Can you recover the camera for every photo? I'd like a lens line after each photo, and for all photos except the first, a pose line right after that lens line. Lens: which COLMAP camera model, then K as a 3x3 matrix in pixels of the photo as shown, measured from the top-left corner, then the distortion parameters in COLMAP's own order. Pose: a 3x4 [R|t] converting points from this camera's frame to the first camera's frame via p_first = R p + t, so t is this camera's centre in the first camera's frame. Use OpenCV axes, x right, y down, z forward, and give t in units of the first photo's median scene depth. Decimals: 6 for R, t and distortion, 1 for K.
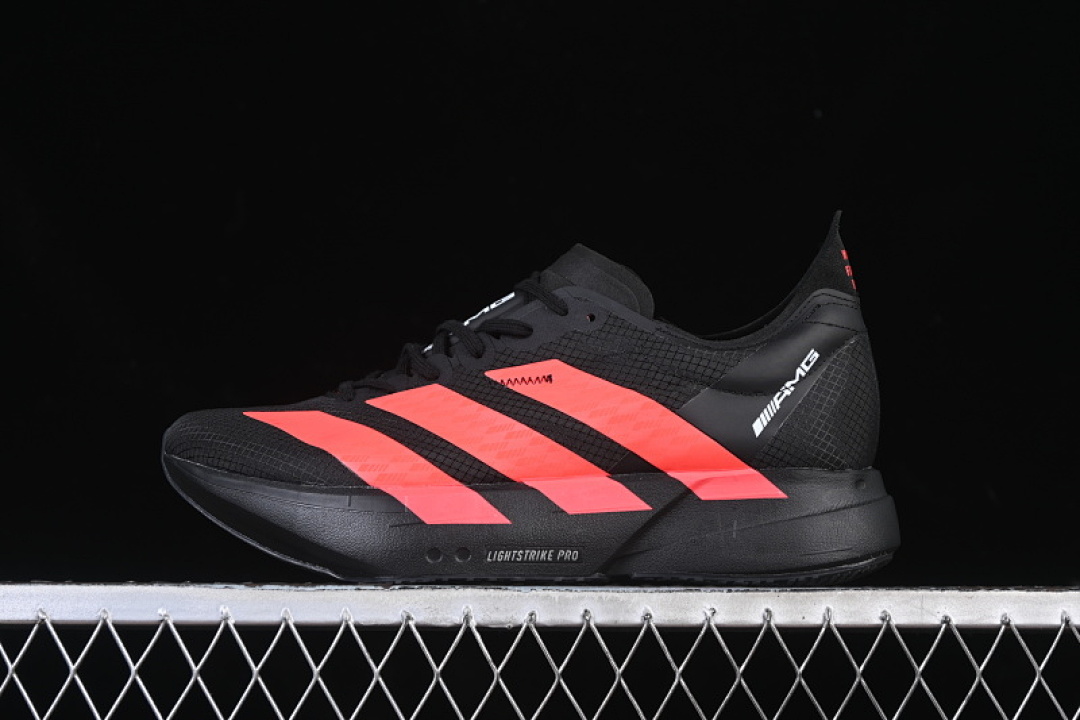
lens RADIAL K [[2346.1, 0, 538.8], [0, 2346.1, 360.9], [0, 0, 1]] dist [0.071998, 0.000000]
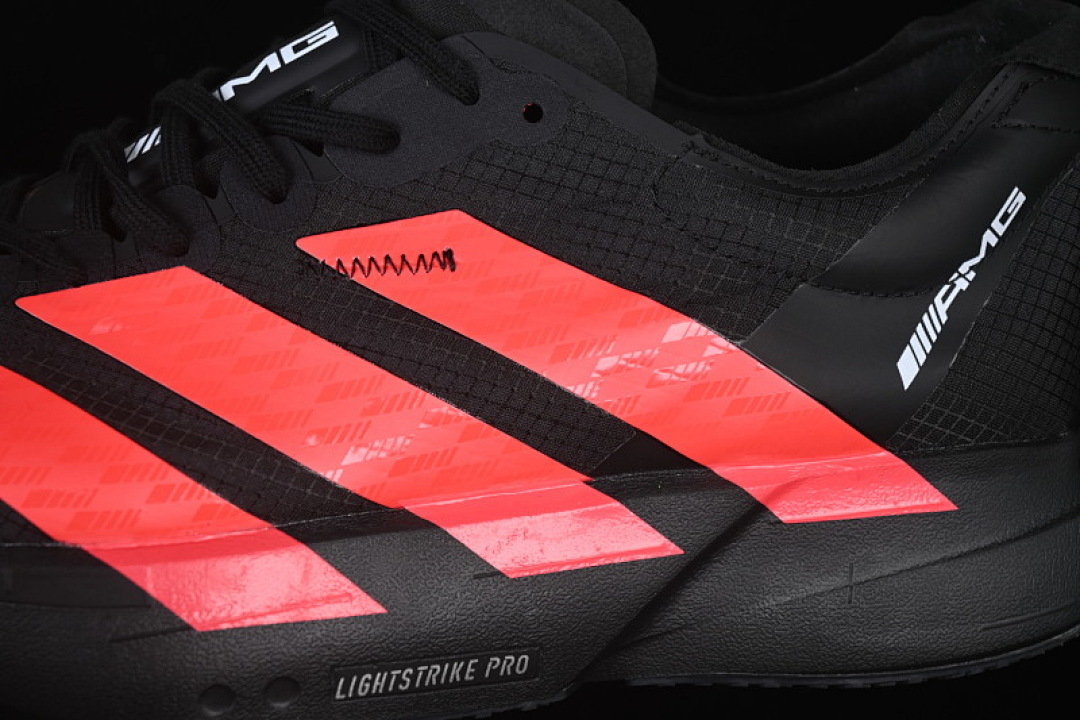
lens RADIAL K [[2346.1, 0, 542.9], [0, 2346.1, 357.9], [0, 0, 1]] dist [0.071998, 0.000000]
pose [[0.973565, -0.042992, 0.224326, -0.079609], [-0.025838, 0.955092, 0.295180, -0.107684], [-0.226943, -0.293173, 0.928734, 0.583534]]
